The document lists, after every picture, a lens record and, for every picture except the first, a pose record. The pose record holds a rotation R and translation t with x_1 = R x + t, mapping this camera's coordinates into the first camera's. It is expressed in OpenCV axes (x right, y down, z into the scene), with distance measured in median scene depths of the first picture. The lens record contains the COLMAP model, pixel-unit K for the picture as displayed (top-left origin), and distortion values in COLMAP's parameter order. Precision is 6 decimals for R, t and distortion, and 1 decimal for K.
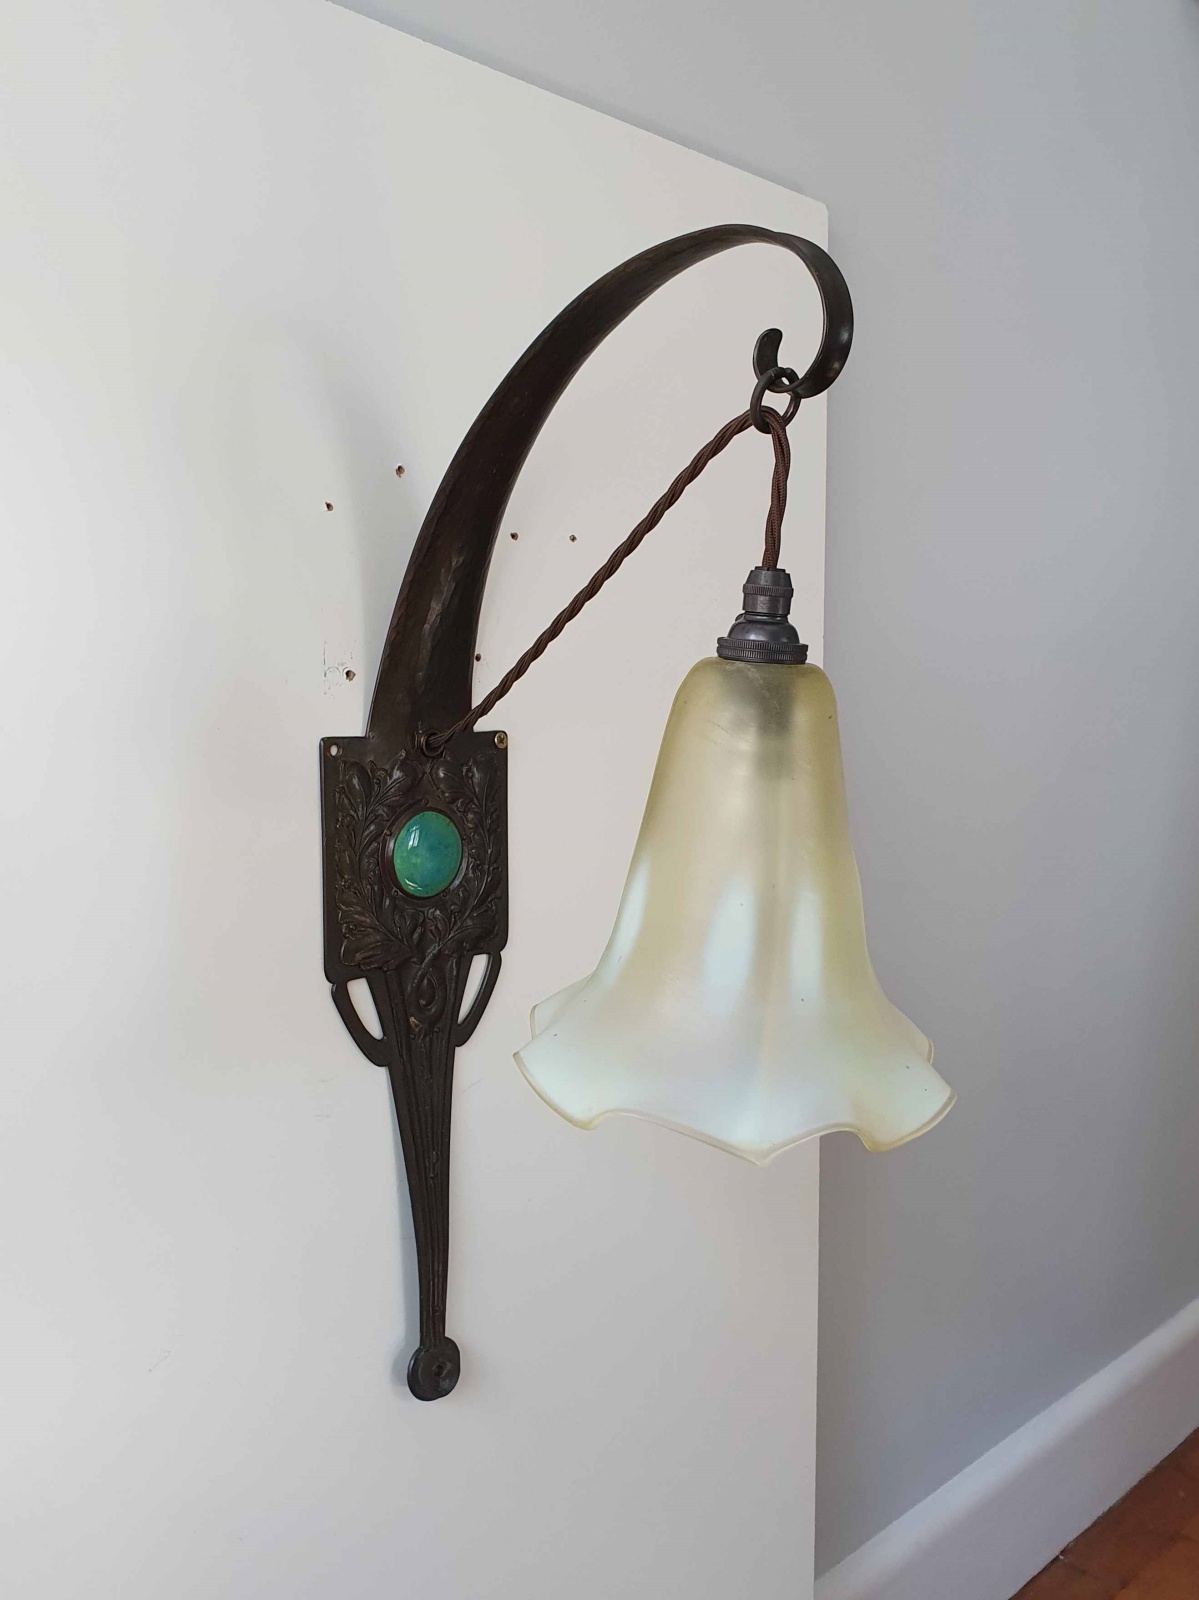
lens RADIAL K [[1374.9, 0, 673.4], [0, 1374.9, 755.7], [0, 0, 1]] dist [0.017630, 0.004748]
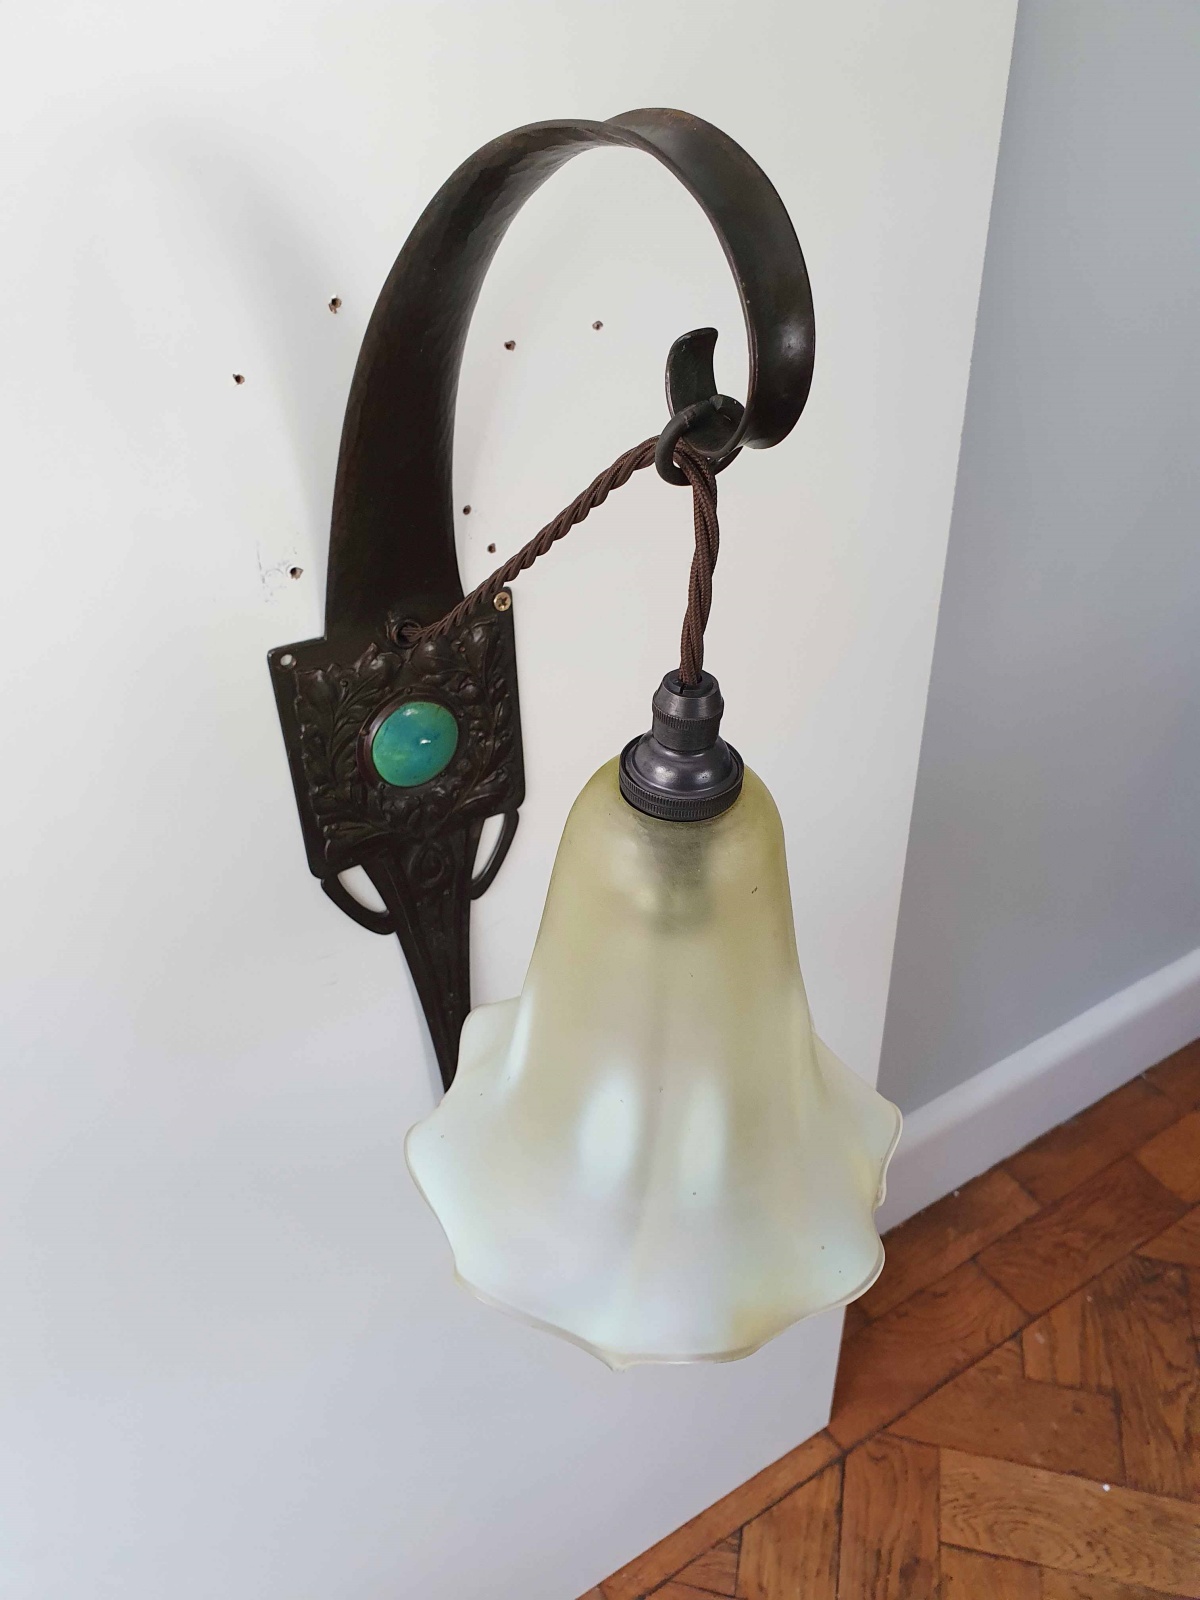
lens RADIAL K [[1245.1, 0, 629.1], [0, 1245.1, 802.0], [0, 0, 1]] dist [0.000375, 0.009343]
pose [[0.969905, 0.116654, -0.213719, 0.142902], [0.004117, 0.869774, 0.493433, -0.308726], [0.243448, -0.479464, 0.843118, 0.328278]]
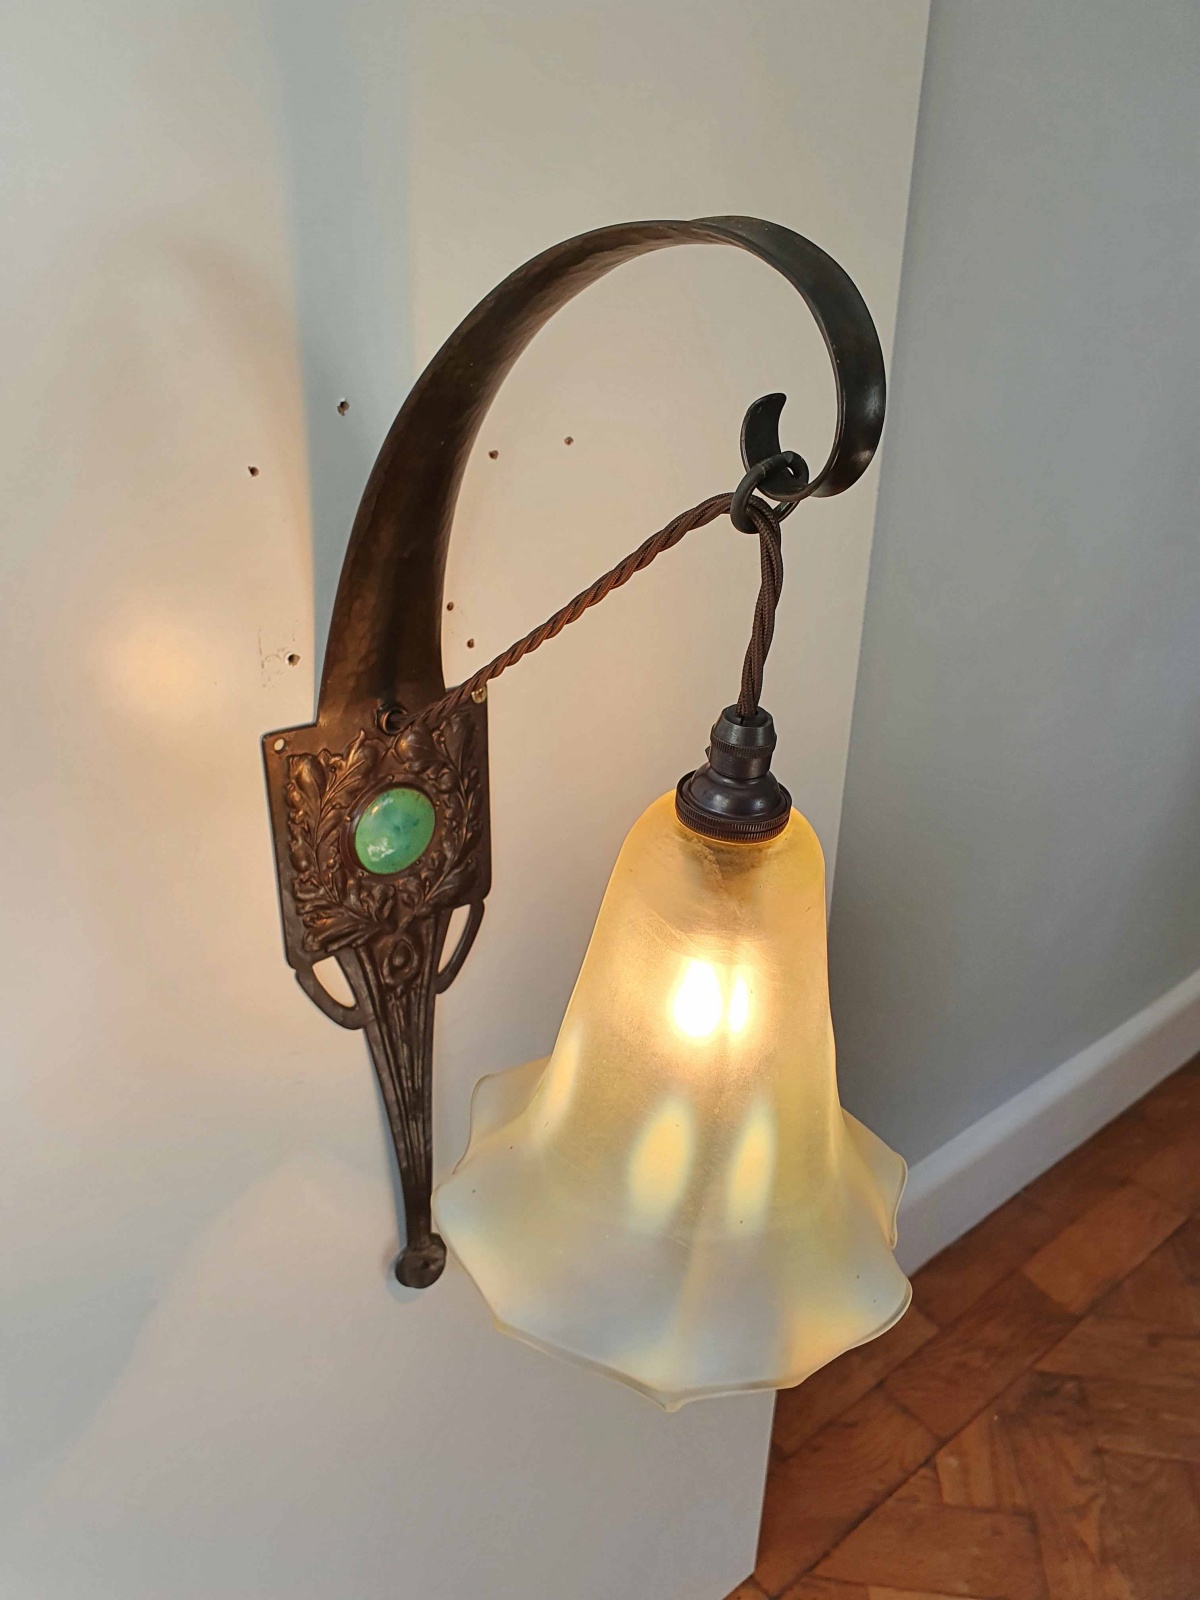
lens RADIAL K [[1245.1, 0, 629.1], [0, 1245.1, 802.0], [0, 0, 1]] dist [0.000375, 0.009343]
pose [[0.993063, 0.071109, -0.093648, 0.057192], [-0.031428, 0.927961, 0.371351, -0.270385], [0.113308, -0.365832, 0.923758, 0.254390]]
